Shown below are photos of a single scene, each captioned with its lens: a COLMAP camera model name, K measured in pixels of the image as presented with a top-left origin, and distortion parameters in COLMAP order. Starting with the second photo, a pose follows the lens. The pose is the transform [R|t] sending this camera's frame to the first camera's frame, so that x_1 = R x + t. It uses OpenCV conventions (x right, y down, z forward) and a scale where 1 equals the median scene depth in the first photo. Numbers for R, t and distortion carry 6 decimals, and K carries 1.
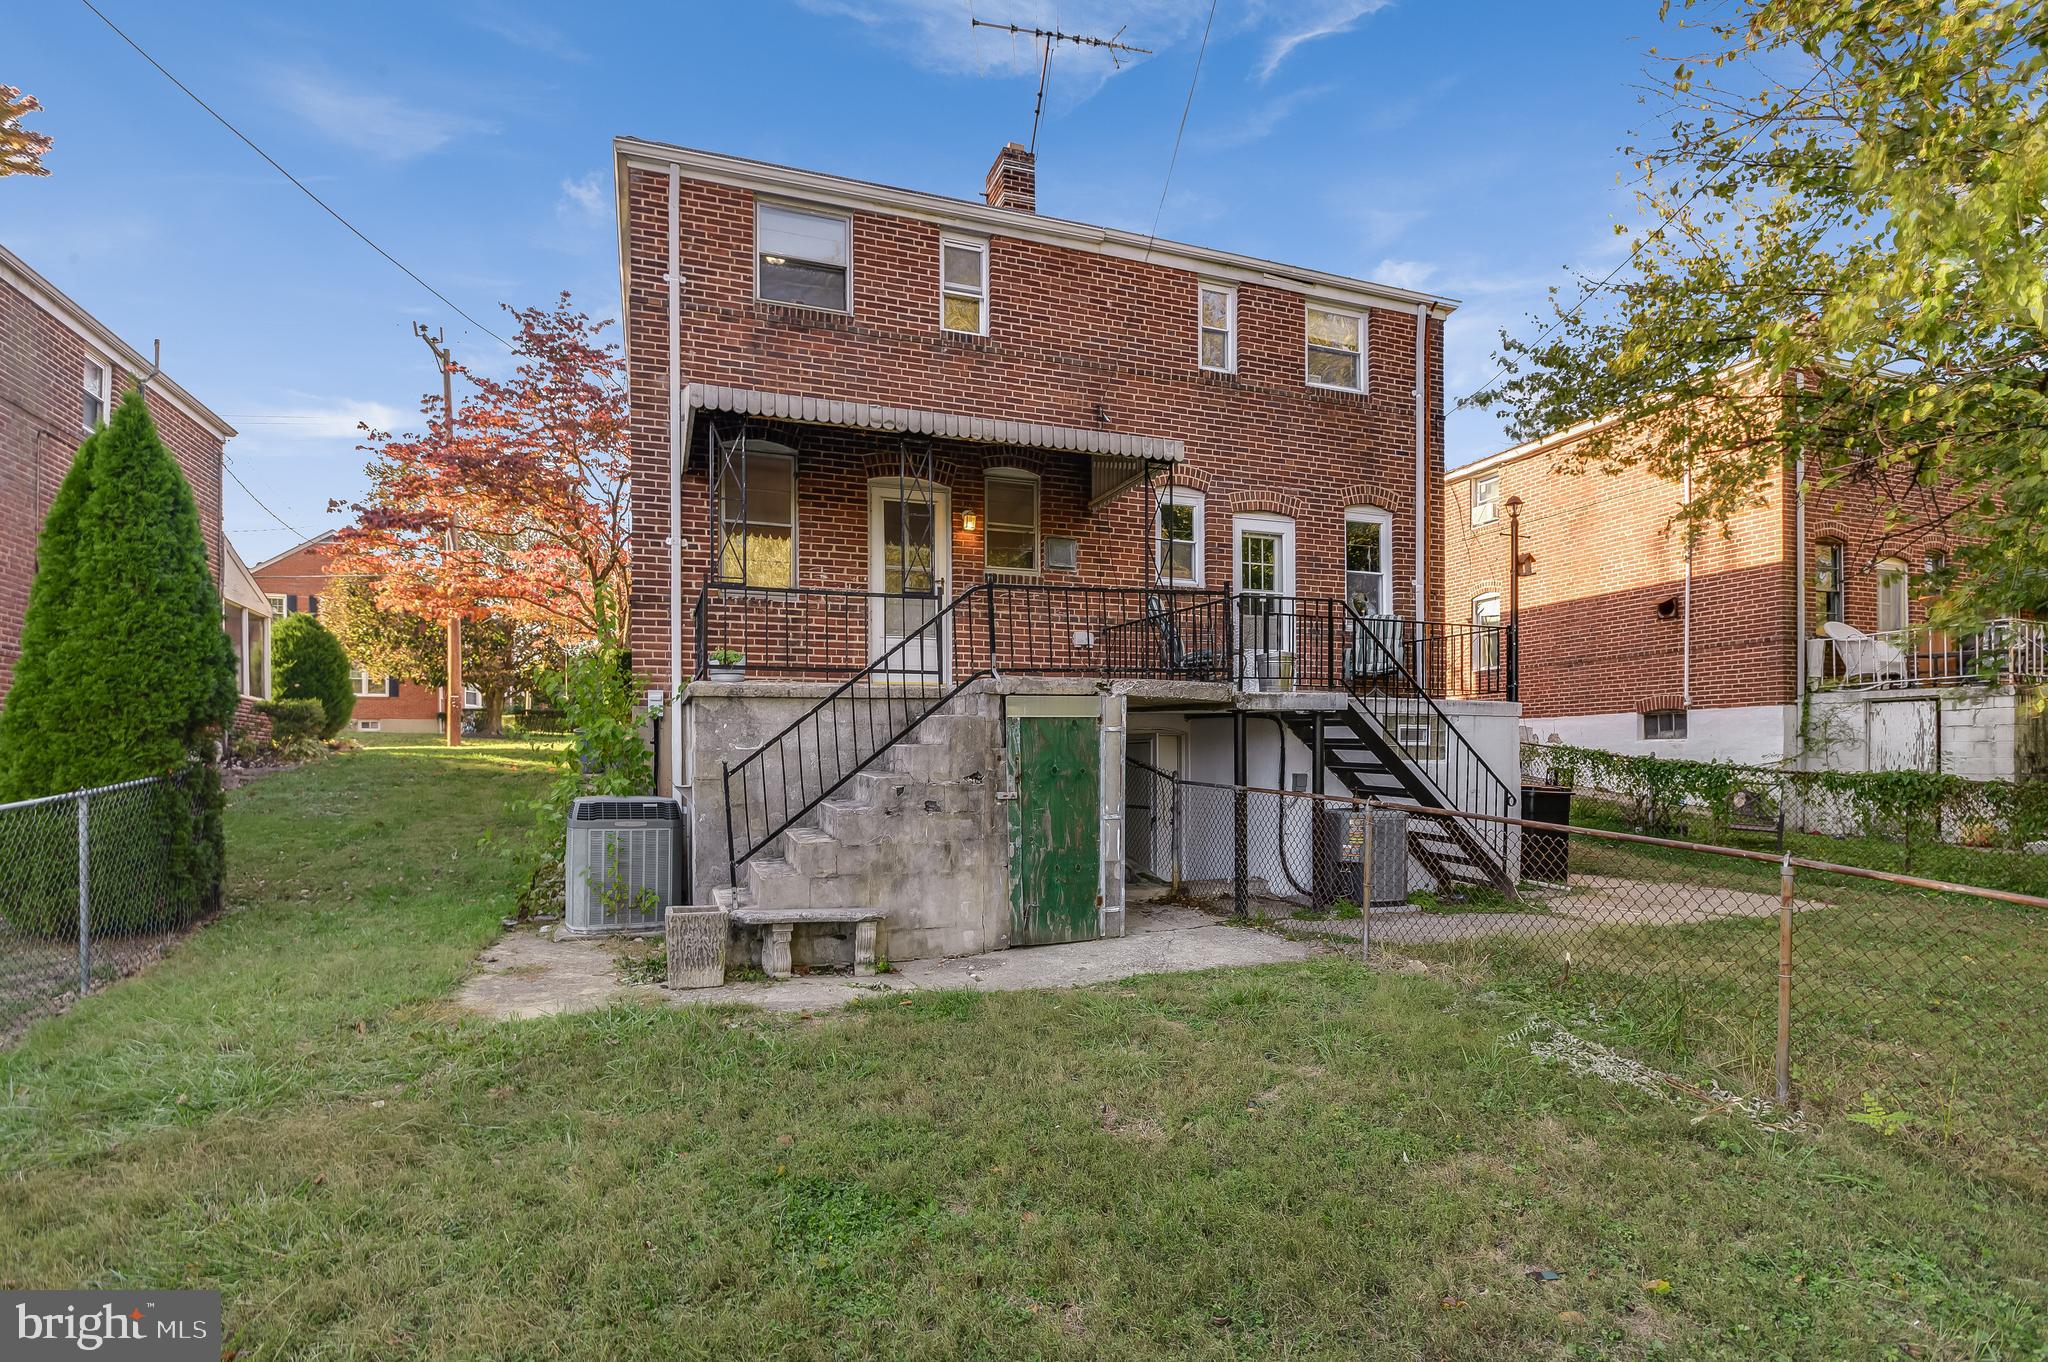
lens RADIAL K [[973.4, 0, 1033.8], [0, 973.4, 757.7], [0, 0, 1]] dist [-0.000987, 0.000092]
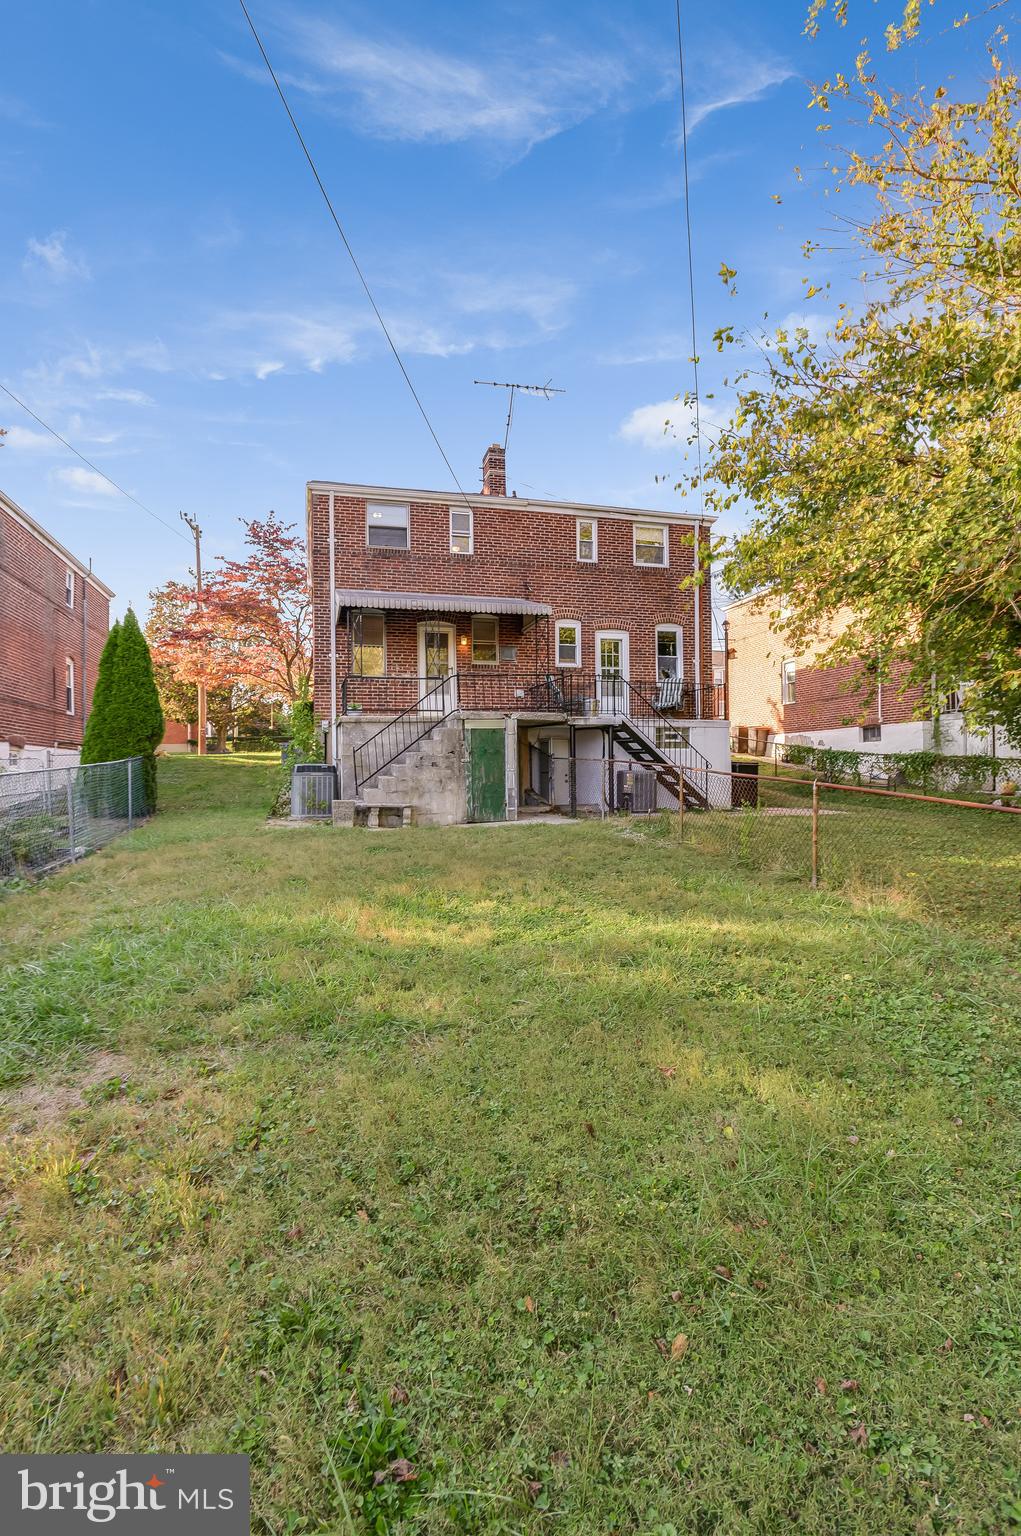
lens RADIAL K [[745.0, 0, 510.5], [0, 745.0, 768.0], [0, 0, 1]] dist [-0.000820, -0.000434]
pose [[0.993971, -0.008602, -0.109302, 0.217425], [0.007621, 0.999927, -0.009392, 0.057389], [0.109375, 0.008502, 0.993964, -0.639260]]
